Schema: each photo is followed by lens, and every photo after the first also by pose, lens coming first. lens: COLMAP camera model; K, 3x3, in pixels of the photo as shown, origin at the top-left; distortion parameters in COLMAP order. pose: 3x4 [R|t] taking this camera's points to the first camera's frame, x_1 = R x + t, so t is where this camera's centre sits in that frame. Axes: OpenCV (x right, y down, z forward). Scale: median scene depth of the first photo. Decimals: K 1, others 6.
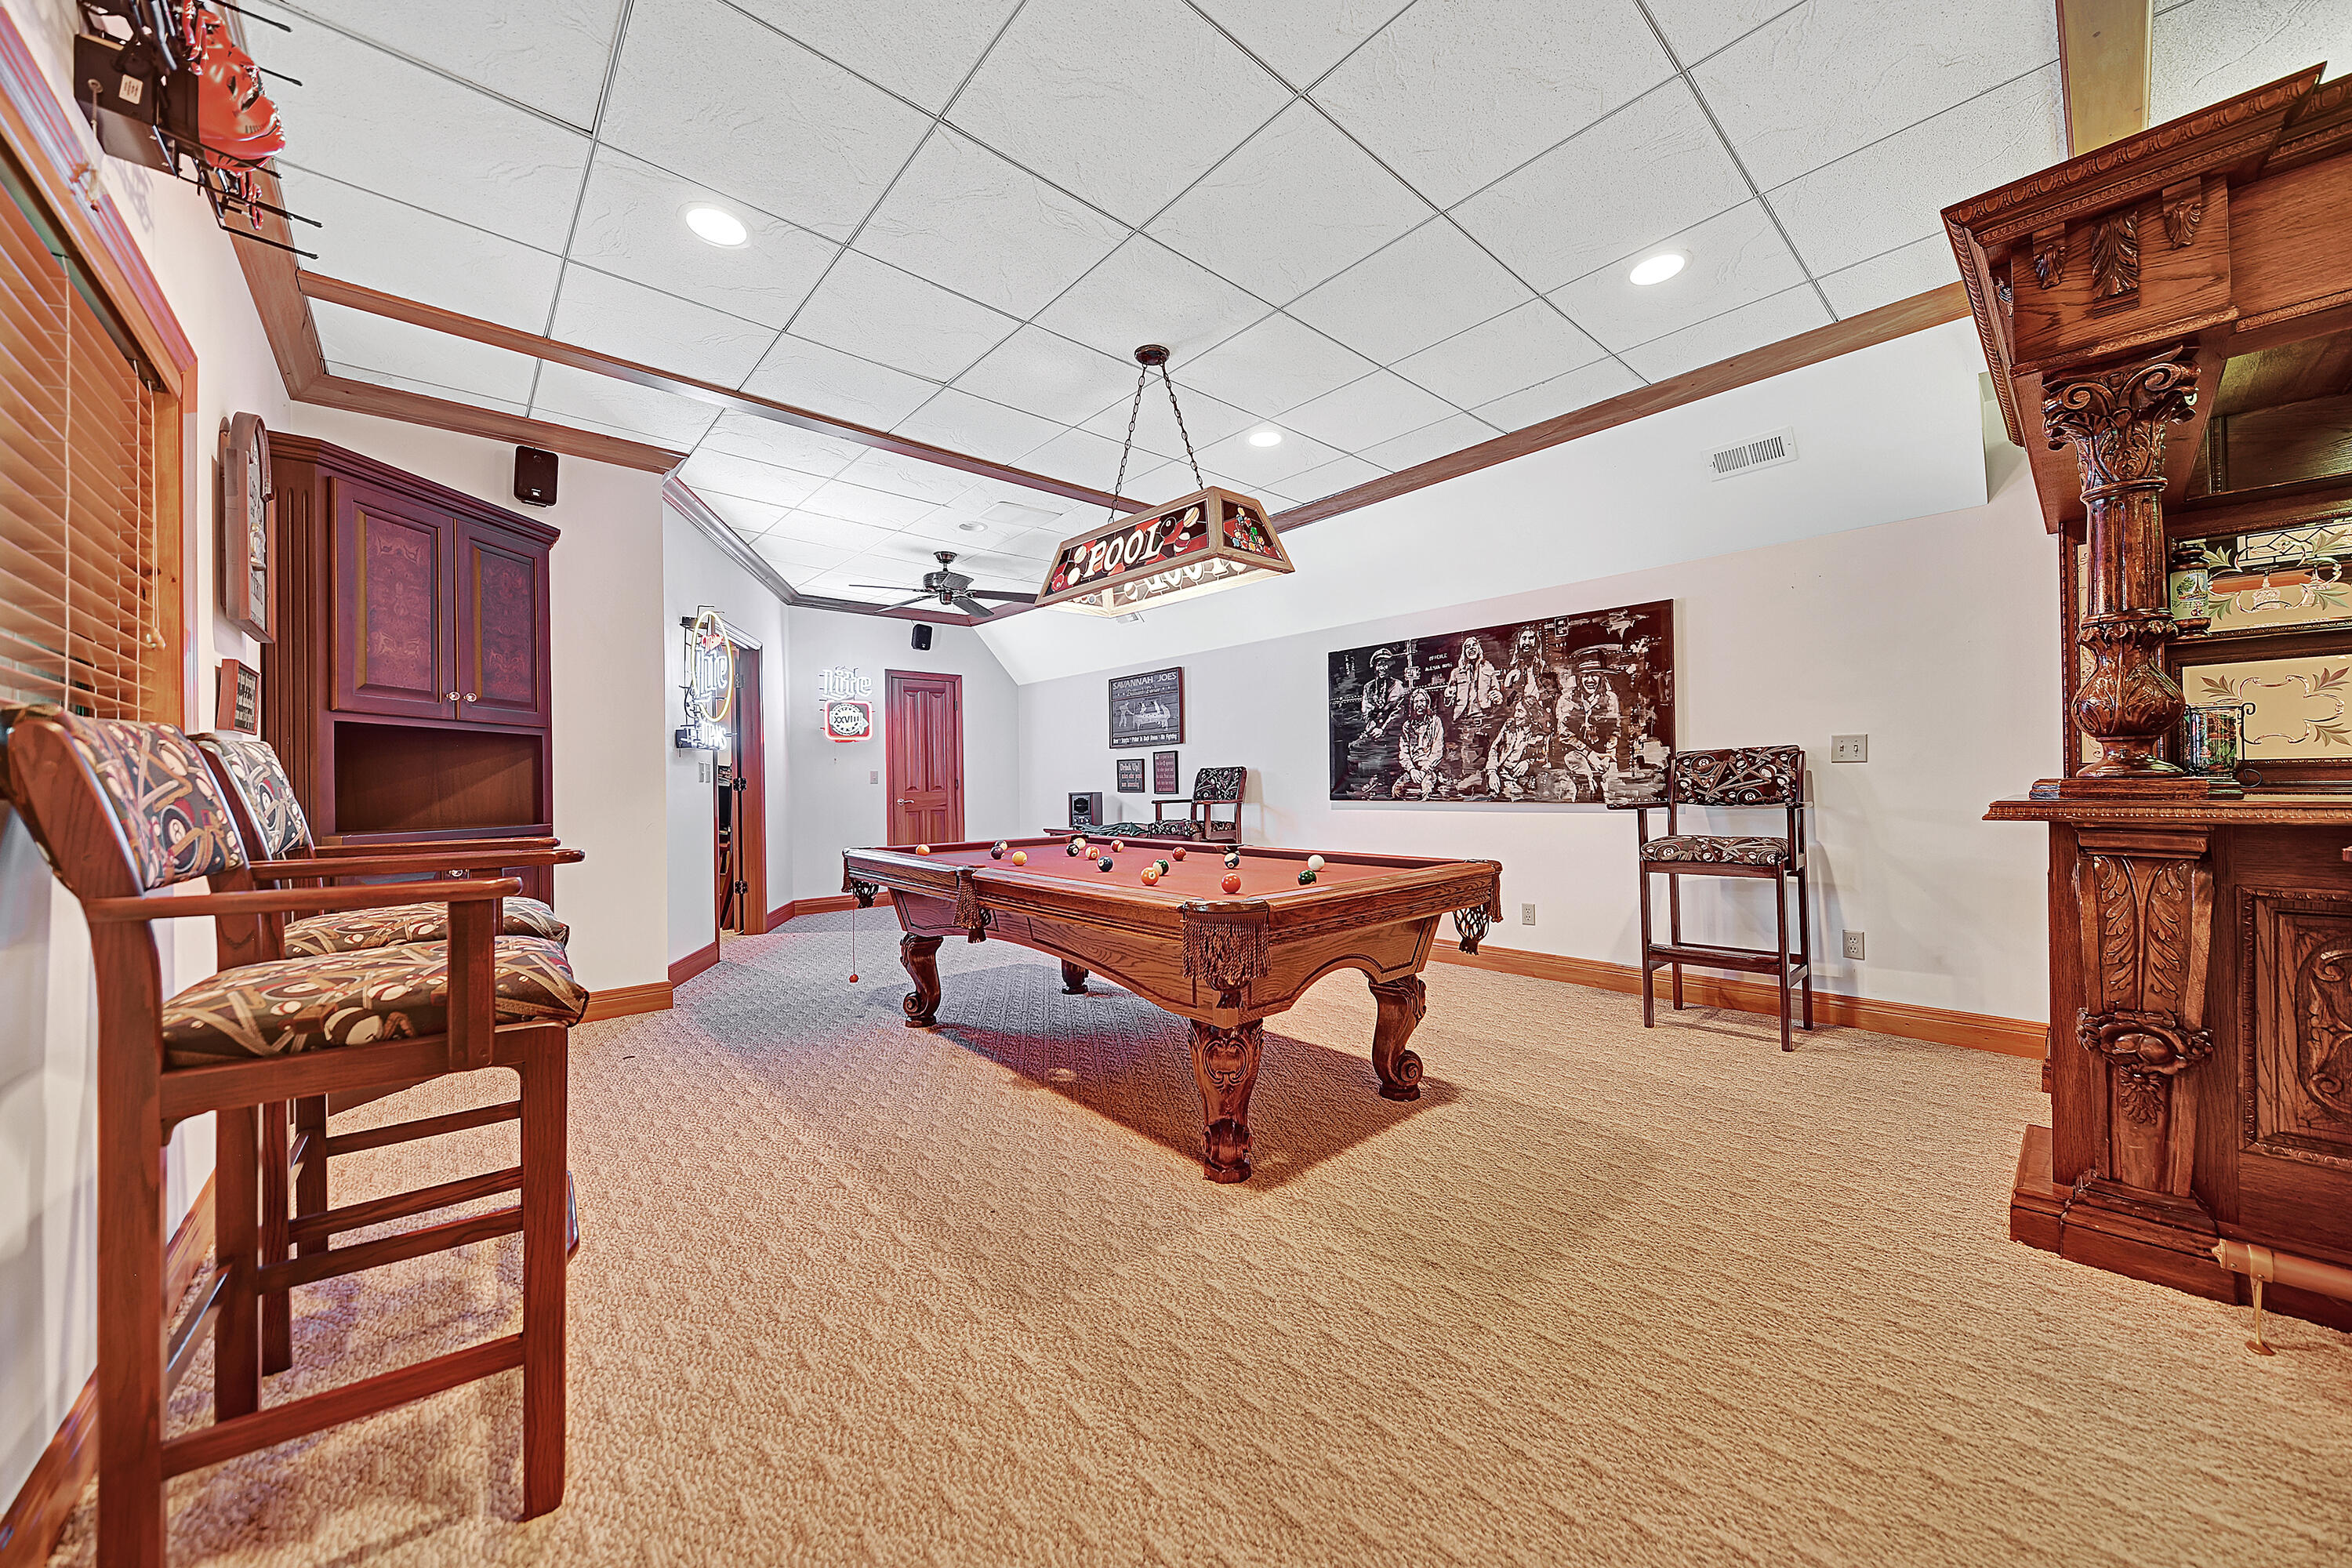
lens RADIAL K [[827.8, 0, 1178.3], [0, 827.8, 784.7], [0, 0, 1]] dist [0.001346, -0.000247]
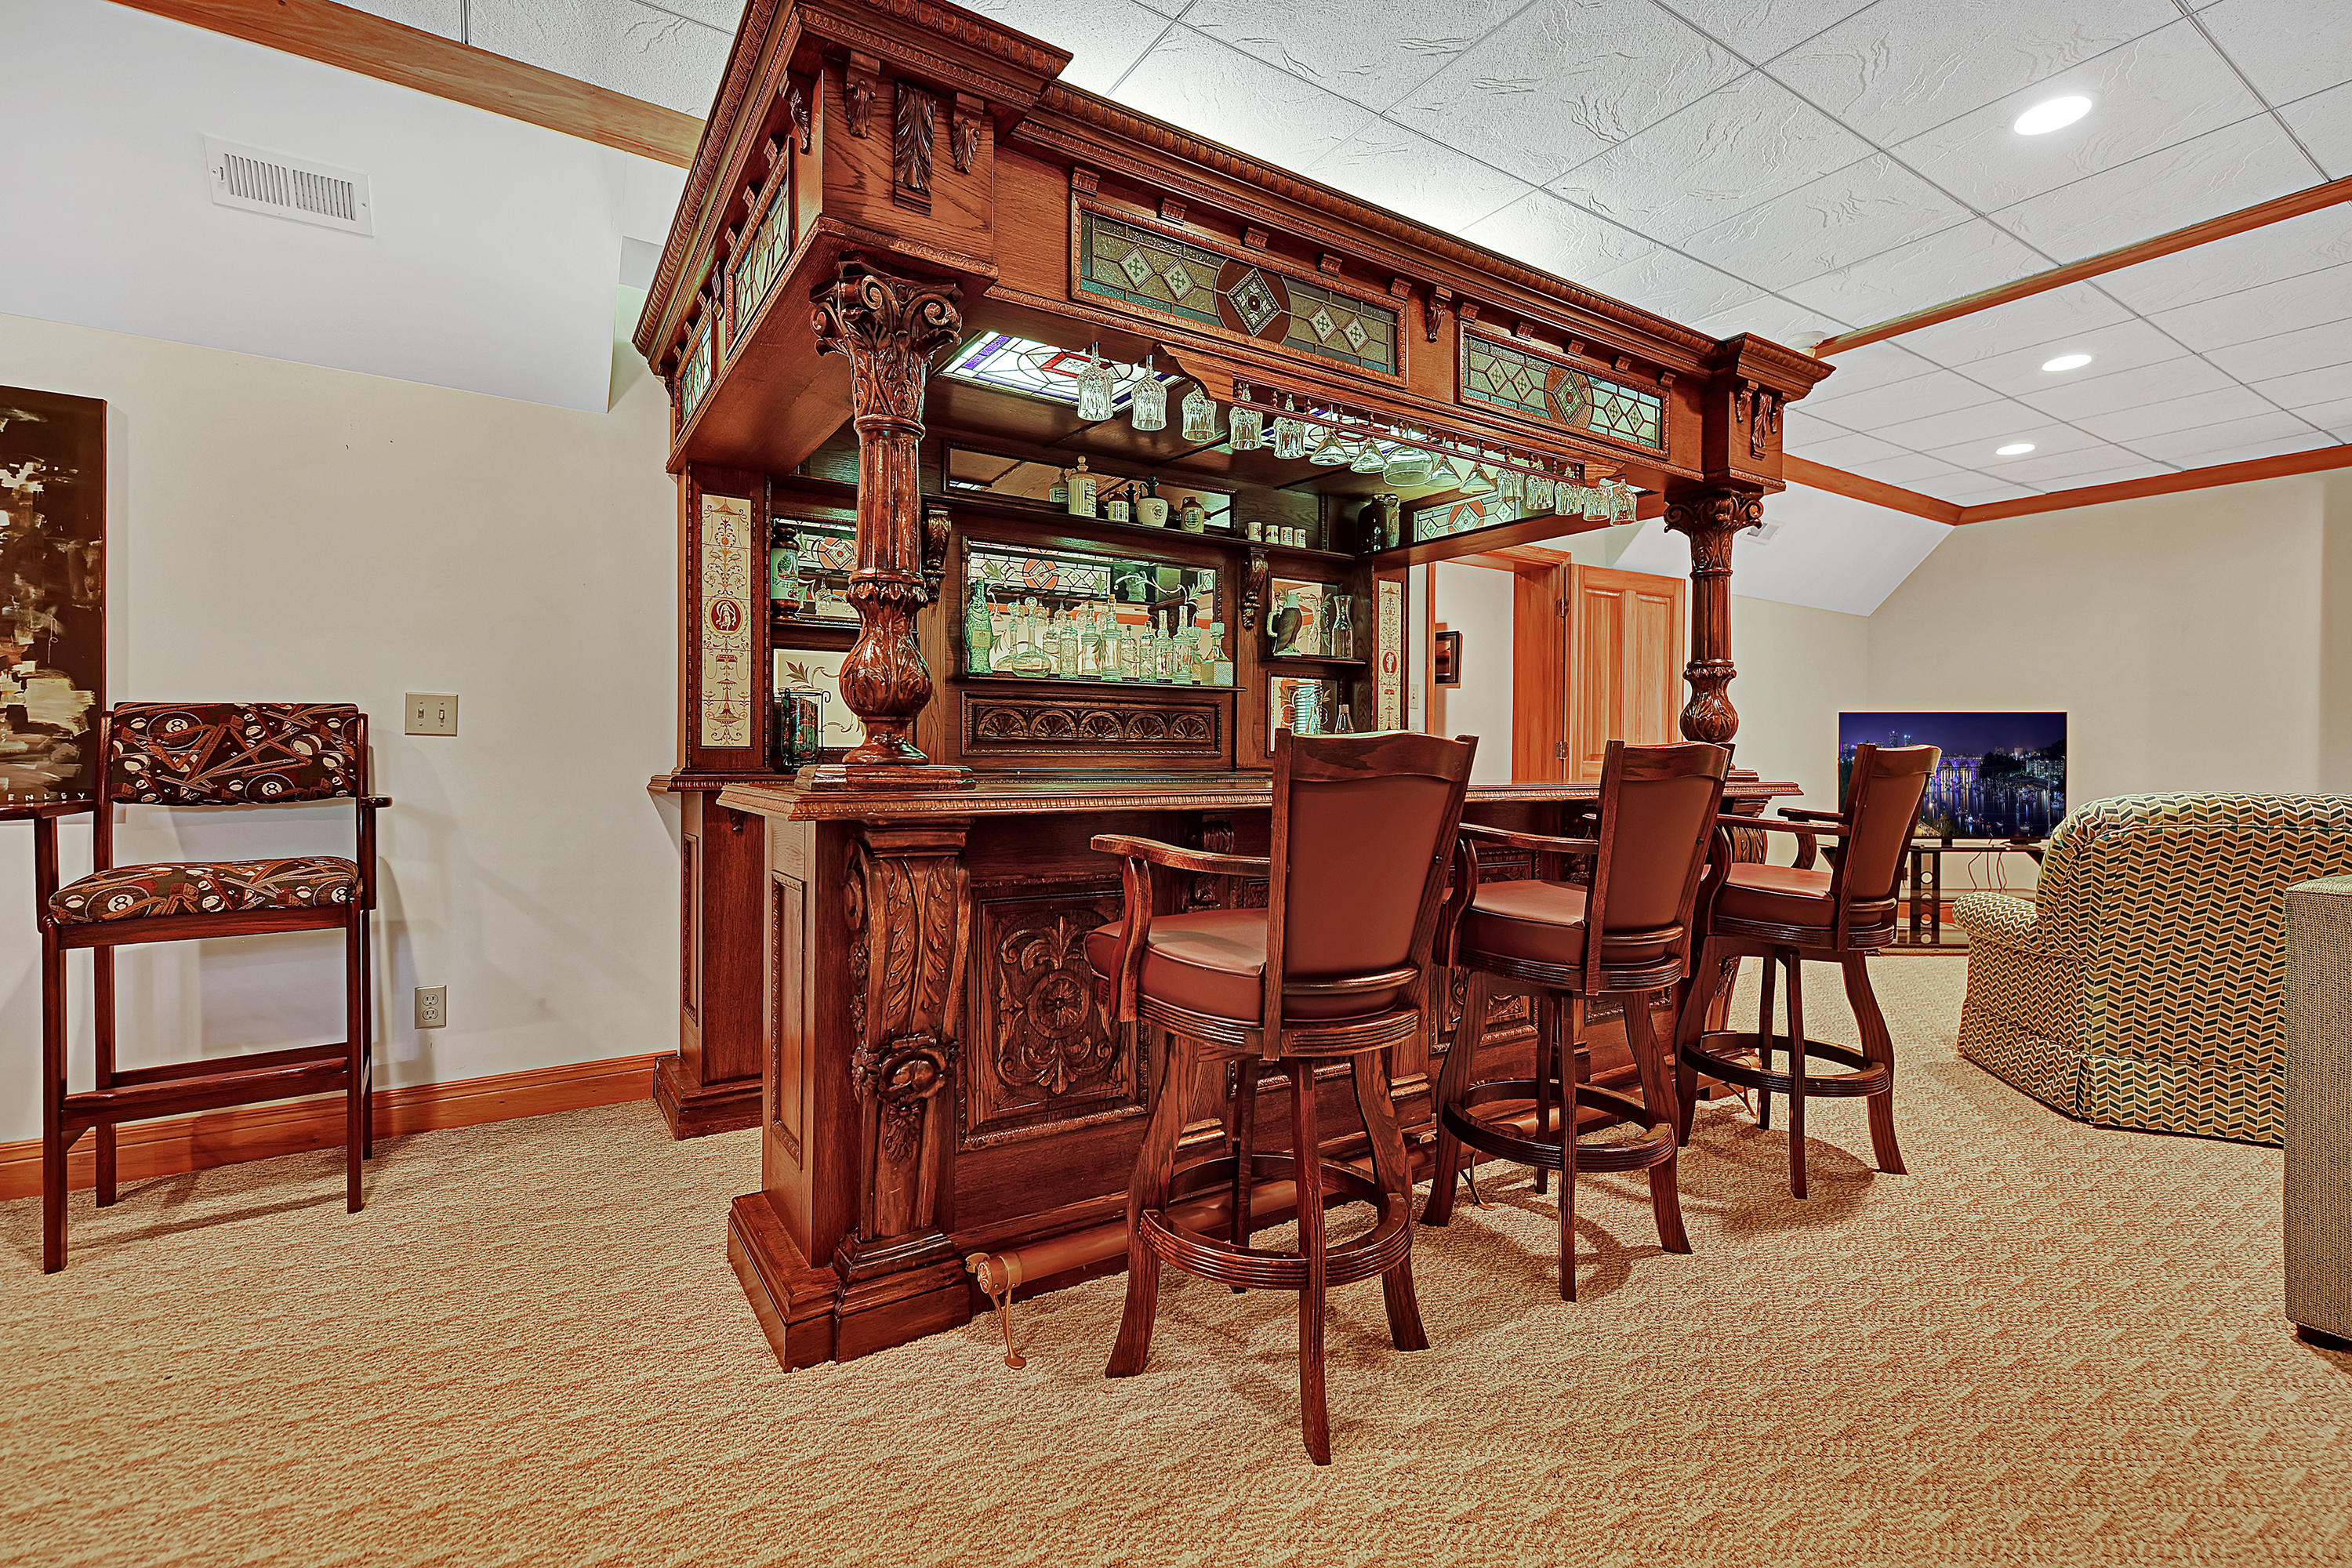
lens RADIAL K [[1052.2, 0, 1182.4], [0, 1052.2, 774.9], [0, 0, 1]] dist [0.007812, -0.002394]
pose [[0.141720, -0.001242, 0.989906, 0.055035], [-0.006764, 0.999975, 0.002223, -0.000924], [-0.989884, -0.007010, 0.141709, 0.276305]]
